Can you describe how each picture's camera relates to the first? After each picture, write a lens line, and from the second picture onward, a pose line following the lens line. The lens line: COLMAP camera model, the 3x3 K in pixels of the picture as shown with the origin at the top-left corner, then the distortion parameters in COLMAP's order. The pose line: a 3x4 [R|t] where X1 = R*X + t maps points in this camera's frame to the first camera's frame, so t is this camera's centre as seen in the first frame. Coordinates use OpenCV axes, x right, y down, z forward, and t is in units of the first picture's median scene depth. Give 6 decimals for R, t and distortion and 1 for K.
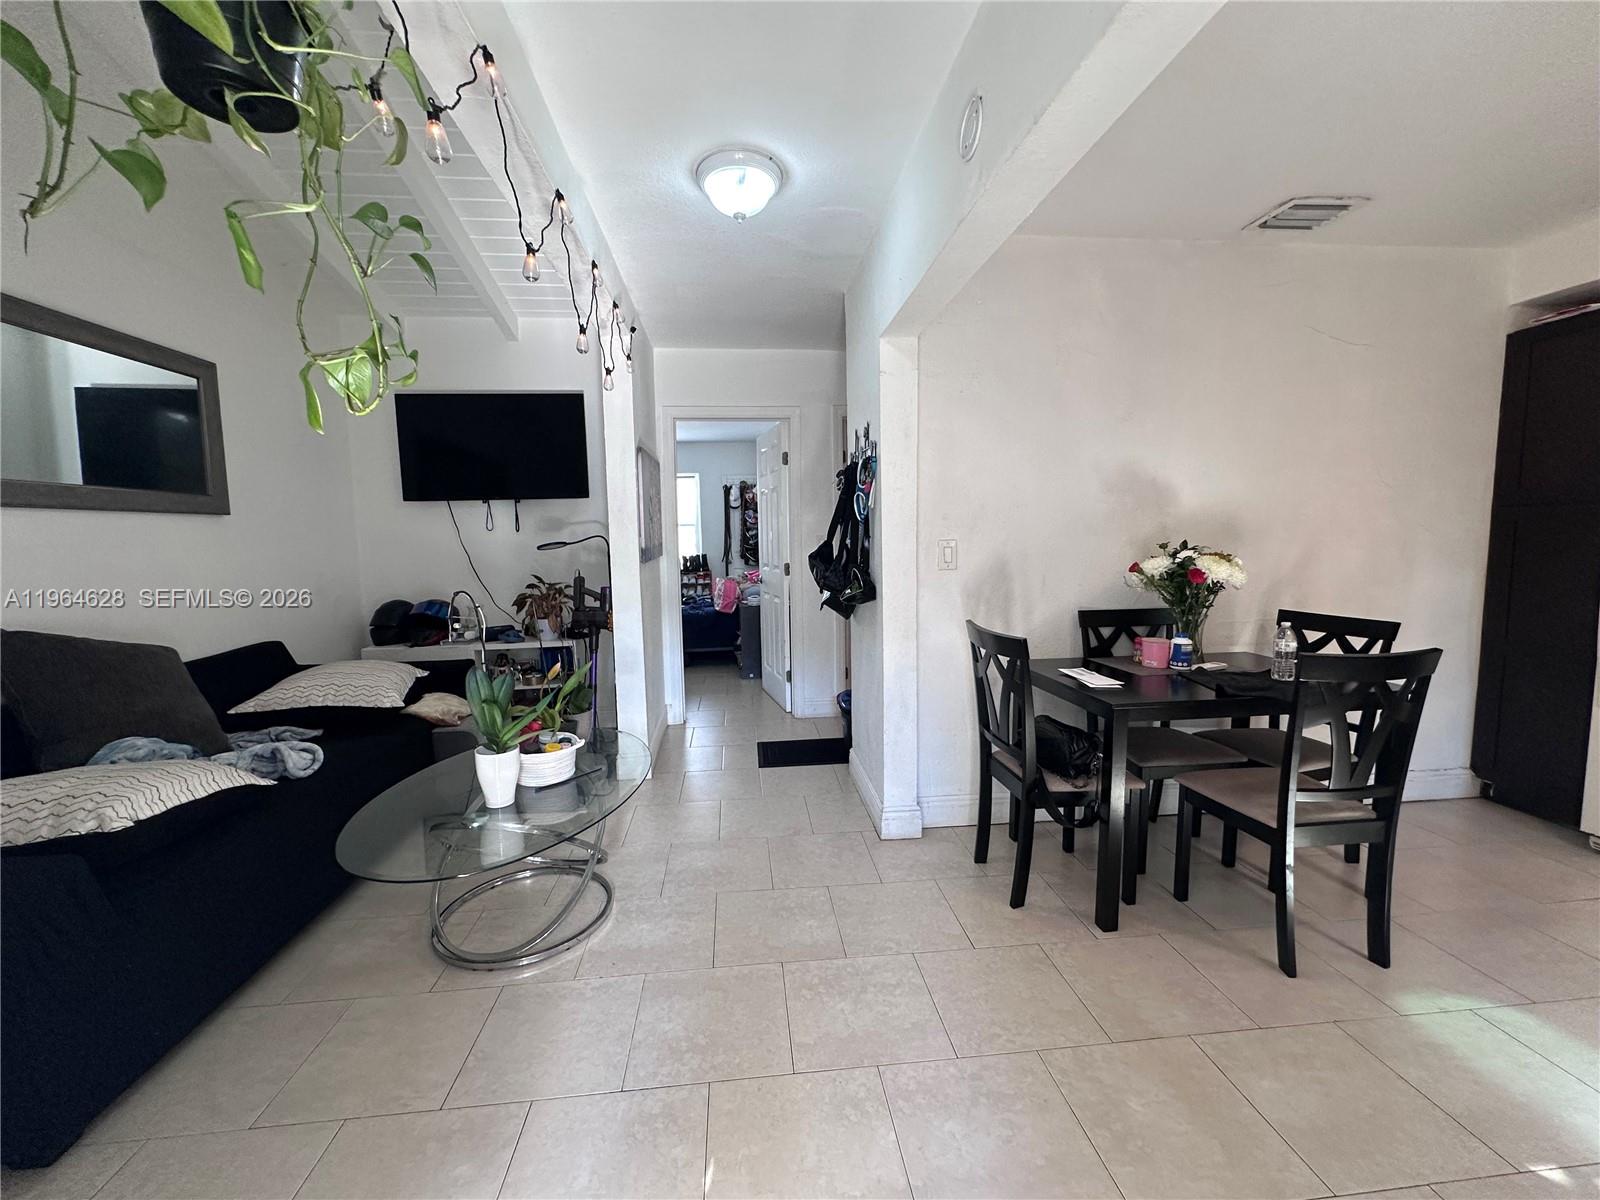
lens RADIAL K [[645.1, 0, 800.0], [0, 645.1, 600.0], [0, 0, 1]] dist [0.006847, 0.000273]
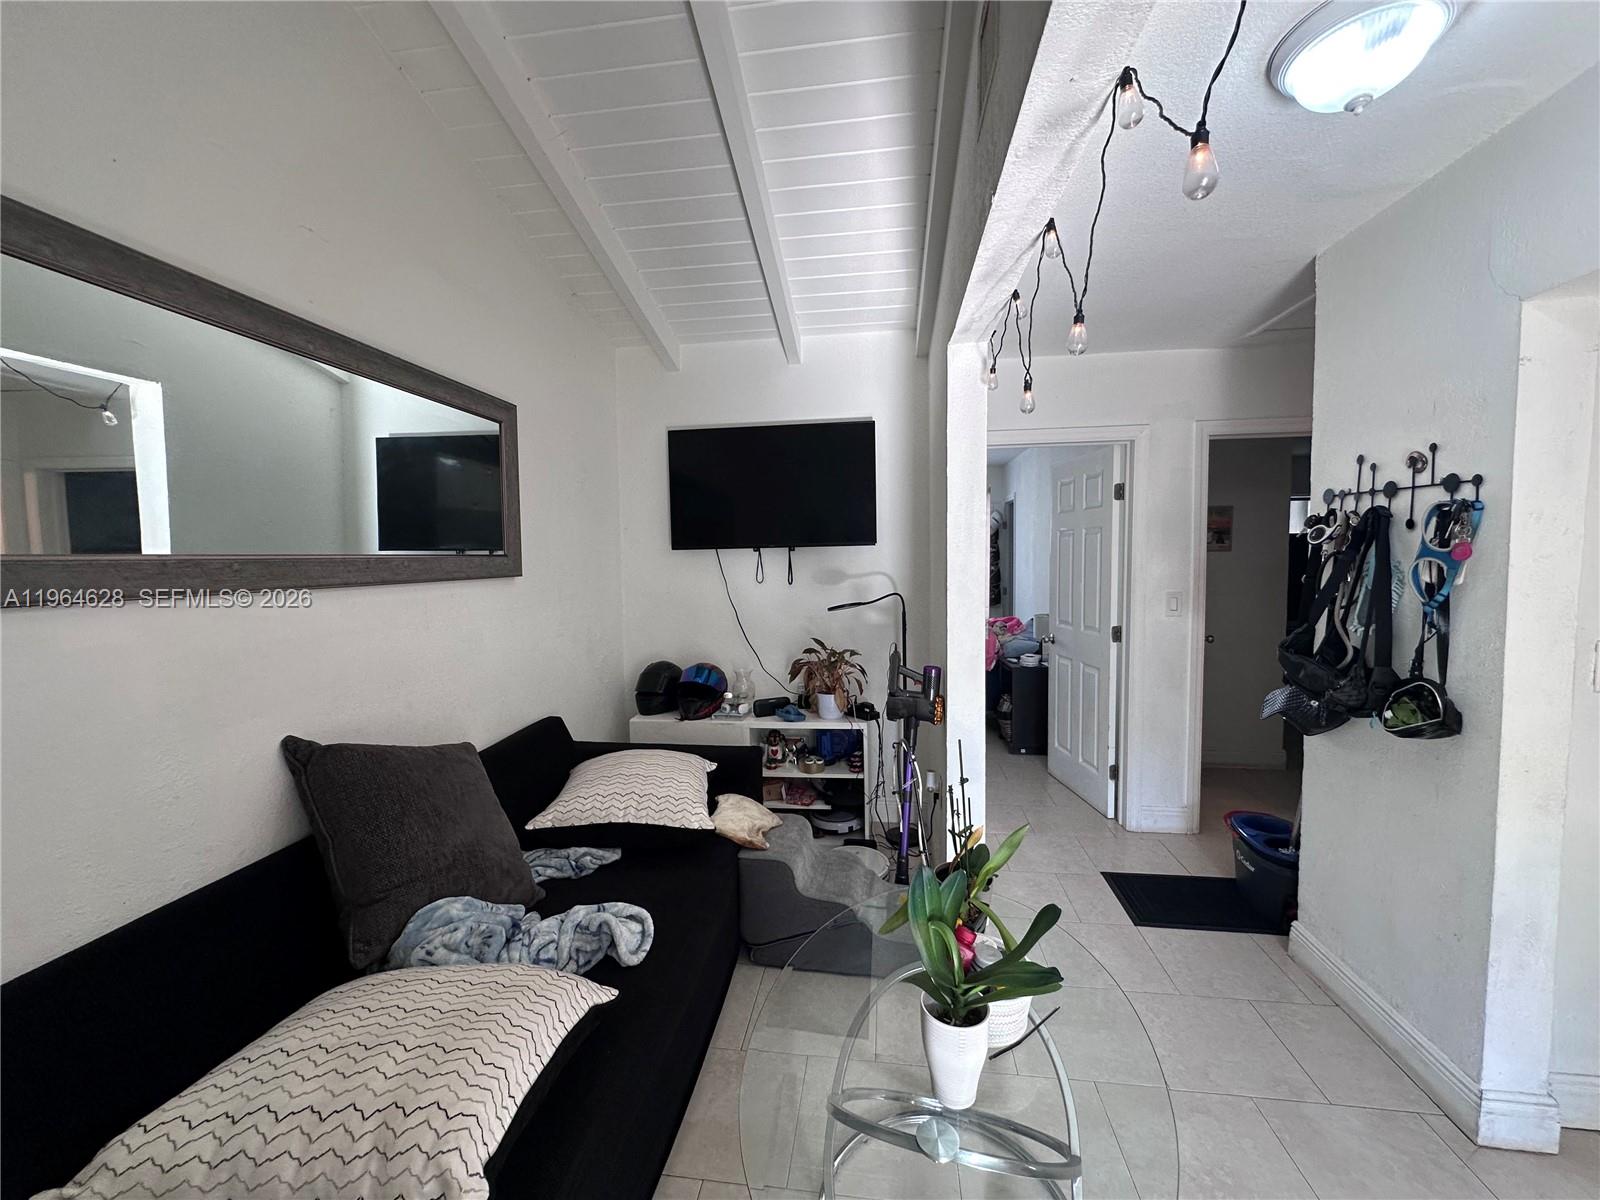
lens RADIAL K [[640.2, 0, 800.0], [0, 640.2, 600.0], [0, 0, 1]] dist [0.002261, 0.000430]
pose [[0.974119, 0.018539, -0.225276, -0.277704], [-0.025313, 0.999309, -0.027214, -0.074029], [0.224616, 0.032212, 0.973915, 0.213617]]
